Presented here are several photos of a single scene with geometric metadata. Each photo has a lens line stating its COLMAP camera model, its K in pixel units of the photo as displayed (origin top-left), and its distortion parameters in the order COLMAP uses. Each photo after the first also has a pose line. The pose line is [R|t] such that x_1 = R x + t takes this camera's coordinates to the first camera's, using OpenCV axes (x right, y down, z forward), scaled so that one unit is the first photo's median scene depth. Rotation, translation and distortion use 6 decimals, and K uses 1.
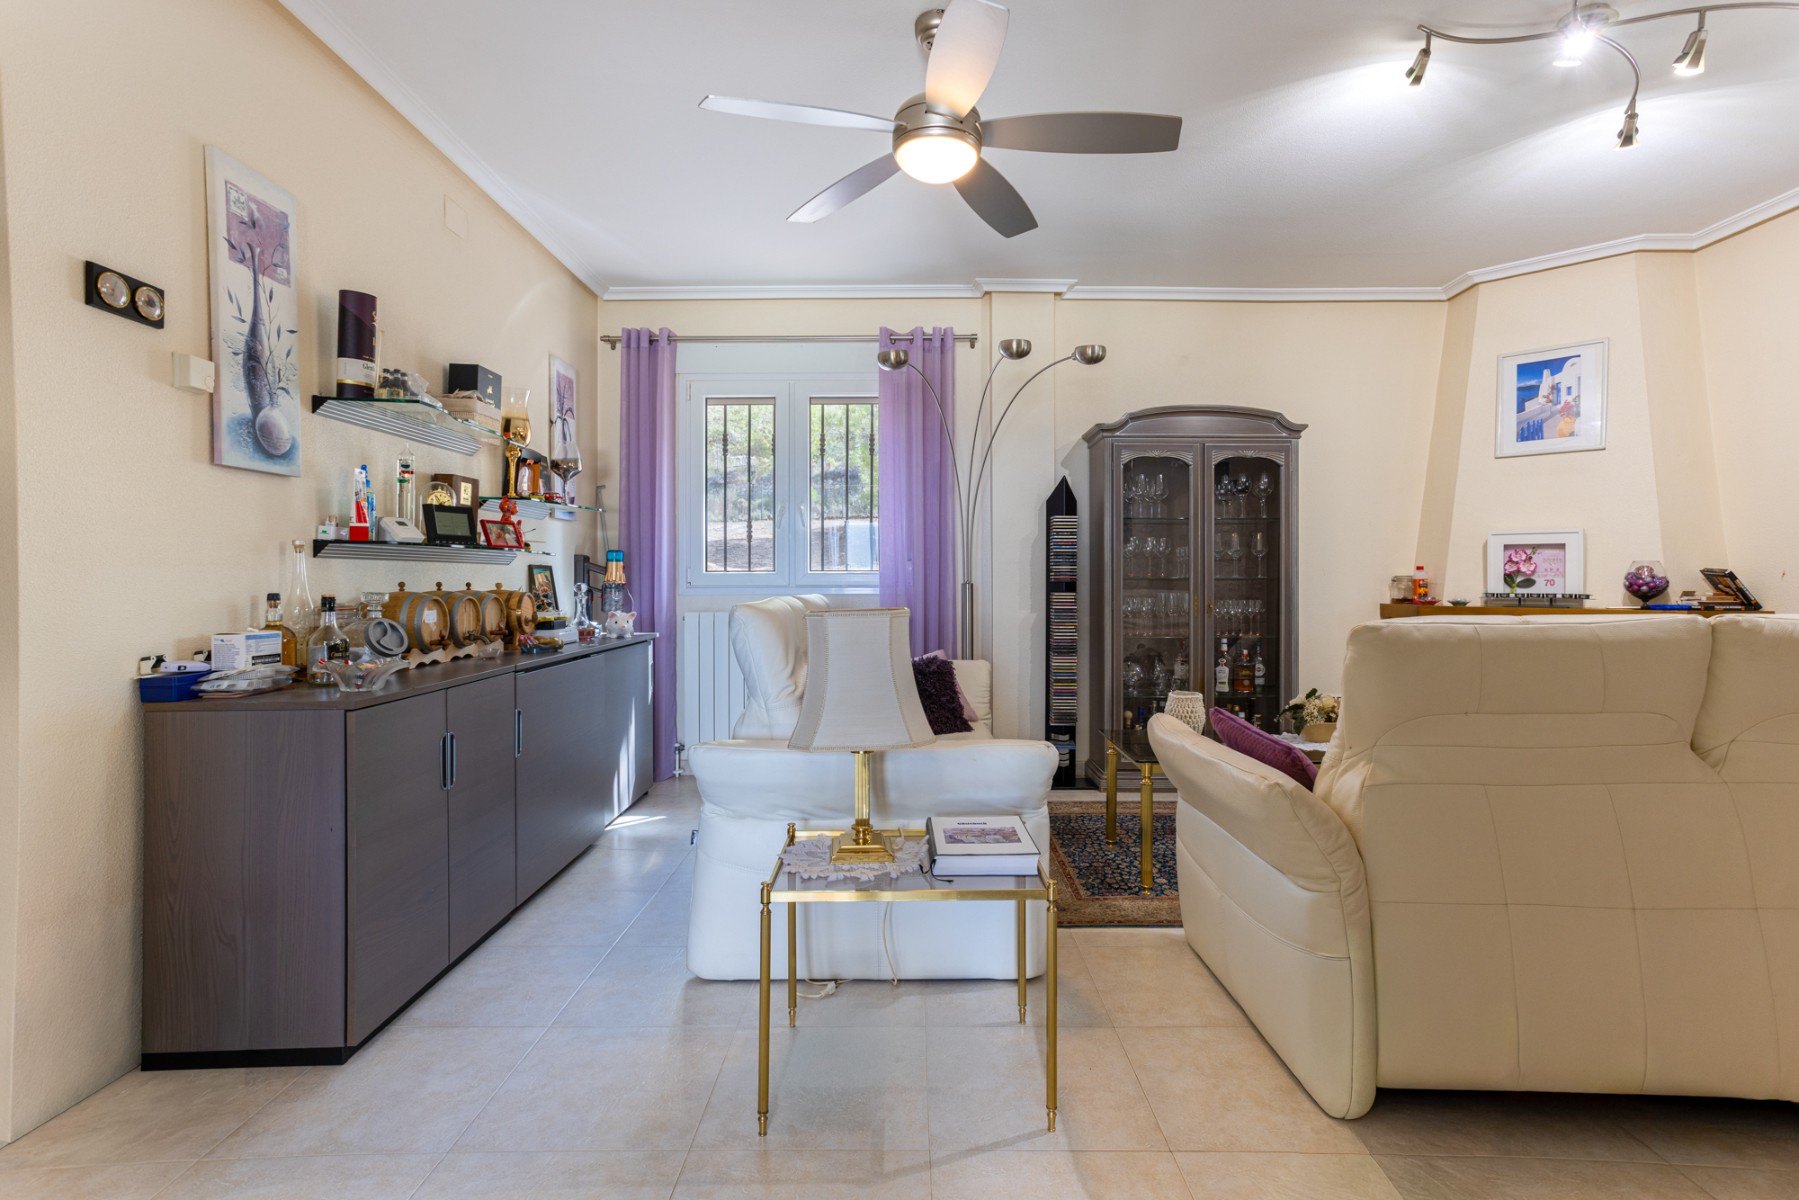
lens RADIAL K [[866.4, 0, 895.6], [0, 866.4, 577.5], [0, 0, 1]] dist [-0.034948, 0.041822]
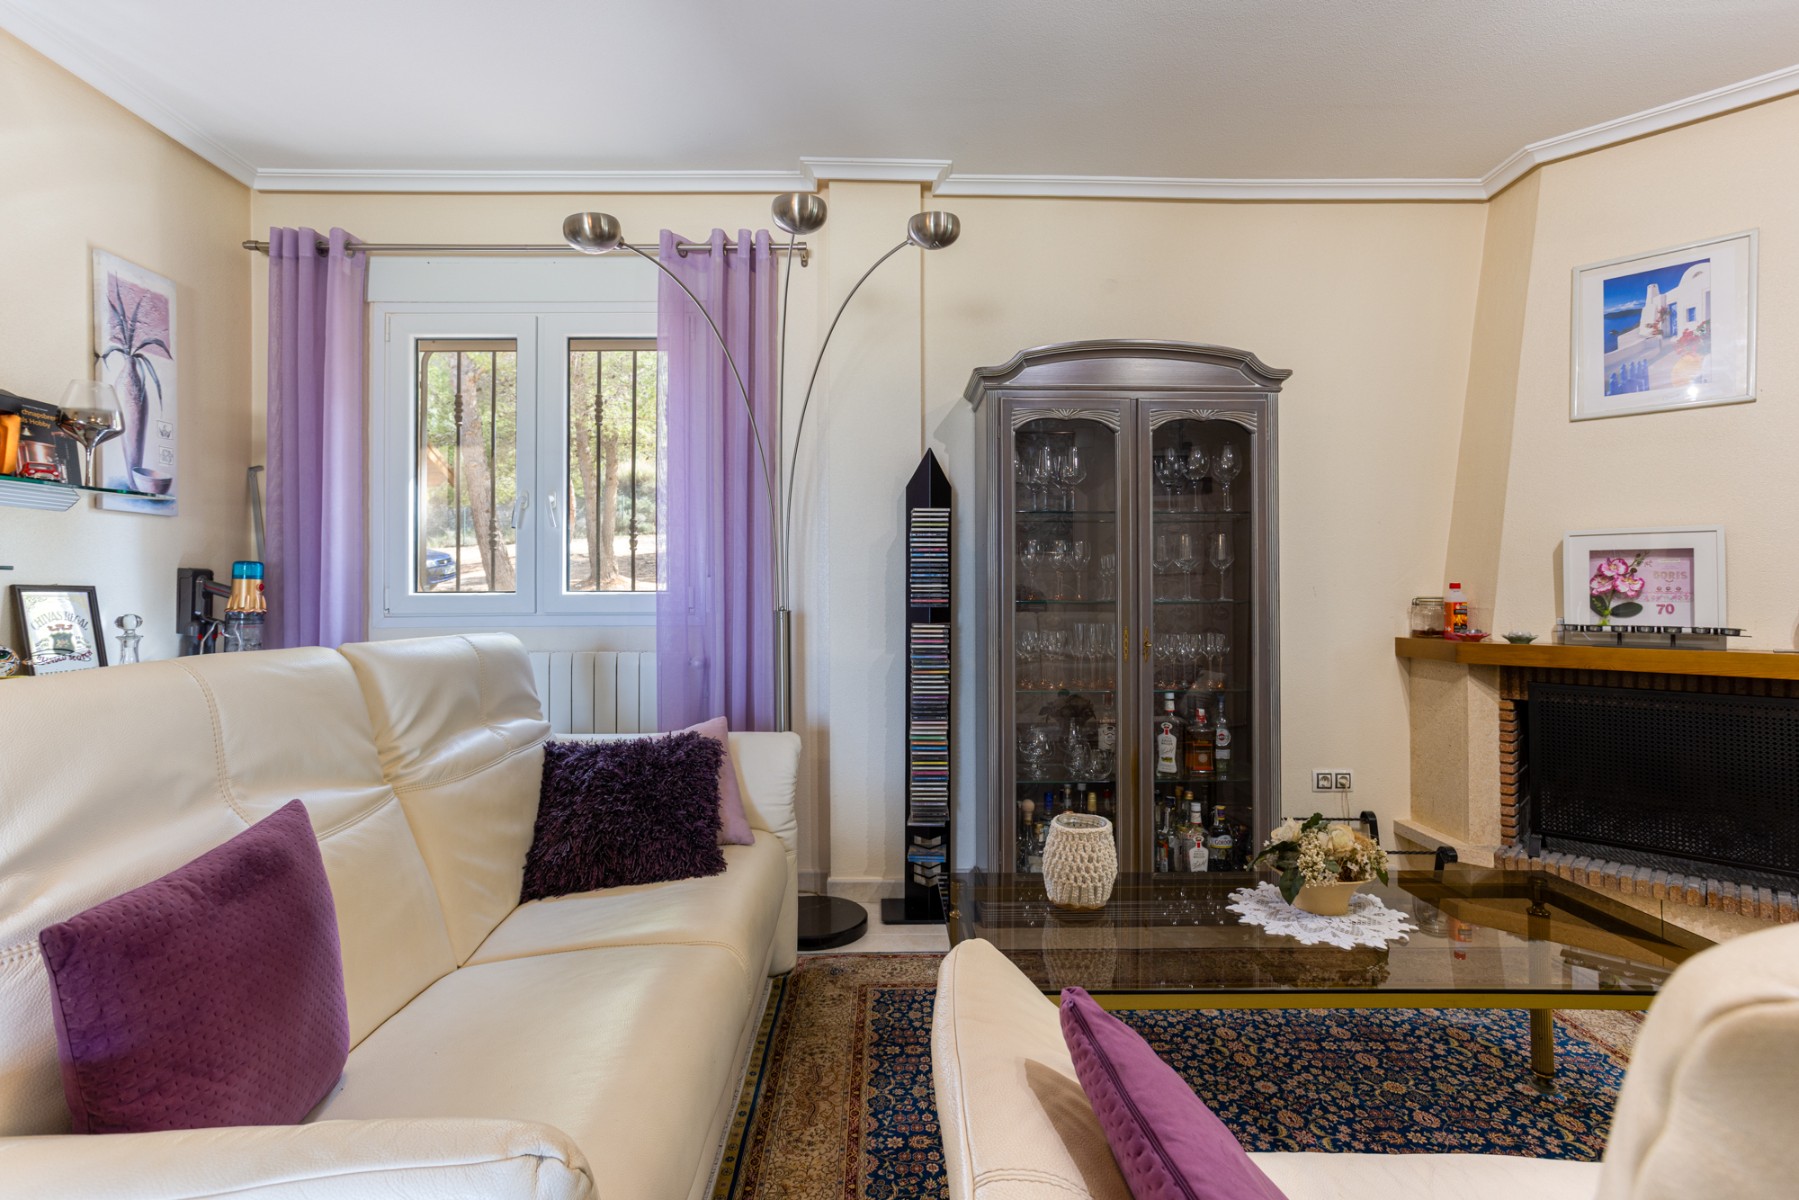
lens RADIAL K [[880.0, 0, 885.6], [0, 880.0, 582.1], [0, 0, 1]] dist [-0.030557, 0.034210]
pose [[0.999690, -0.001585, 0.024846, 0.153862], [0.001864, 0.999936, -0.011200, -0.007832], [-0.024827, 0.011243, 0.999629, 0.347147]]
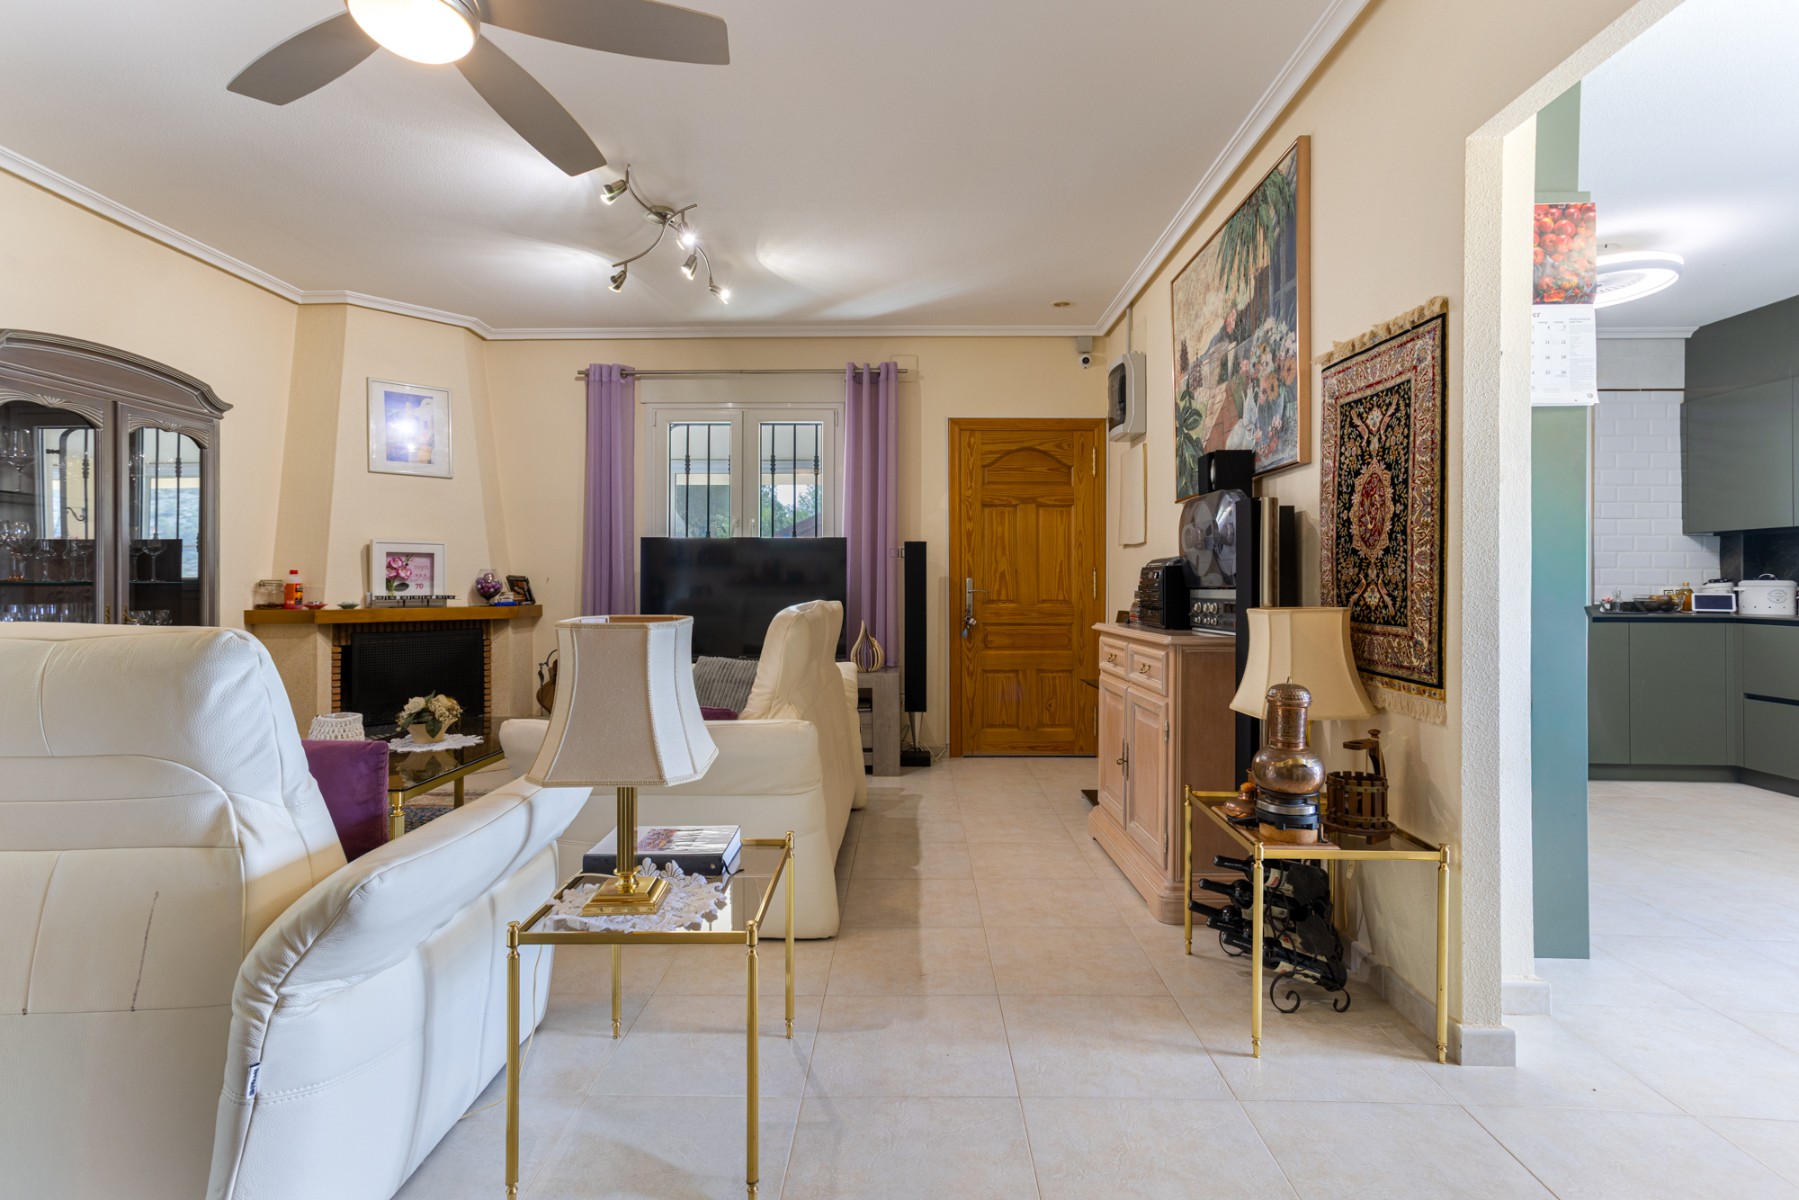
lens RADIAL K [[866.4, 0, 895.6], [0, 866.4, 577.5], [0, 0, 1]] dist [-0.034948, 0.041822]
pose [[0.011166, 0.005526, 0.999922, -0.392915], [-0.000437, 0.999985, -0.005521, 0.000341], [-0.999938, -0.000375, 0.011168, 0.332672]]
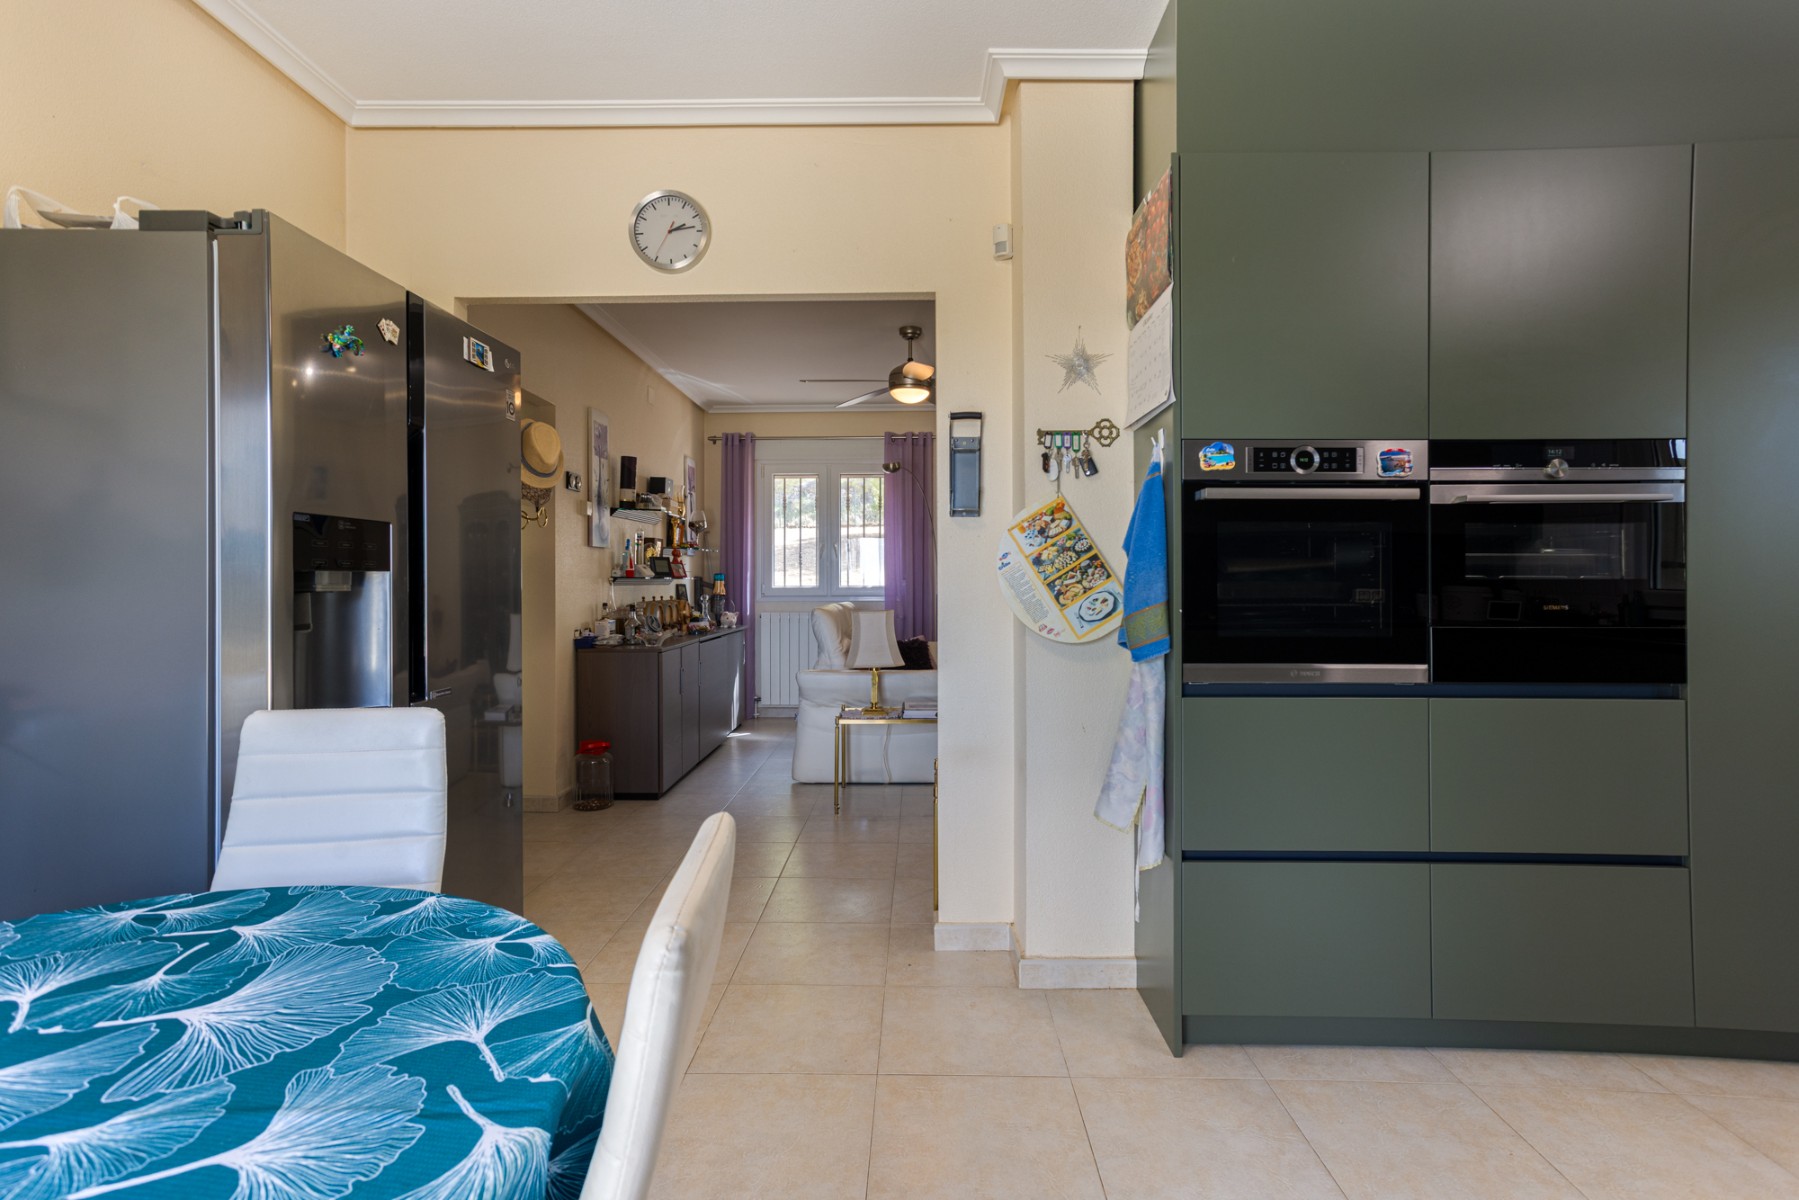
lens RADIAL K [[873.2, 0, 898.1], [0, 873.2, 575.7], [0, 0, 1]] dist [-0.037624, 0.042129]
pose [[0.999935, 0.000041, -0.011399, 0.024995], [-0.000086, 0.999992, -0.004018, -0.022808], [0.011398, 0.004018, 0.999927, -0.646641]]
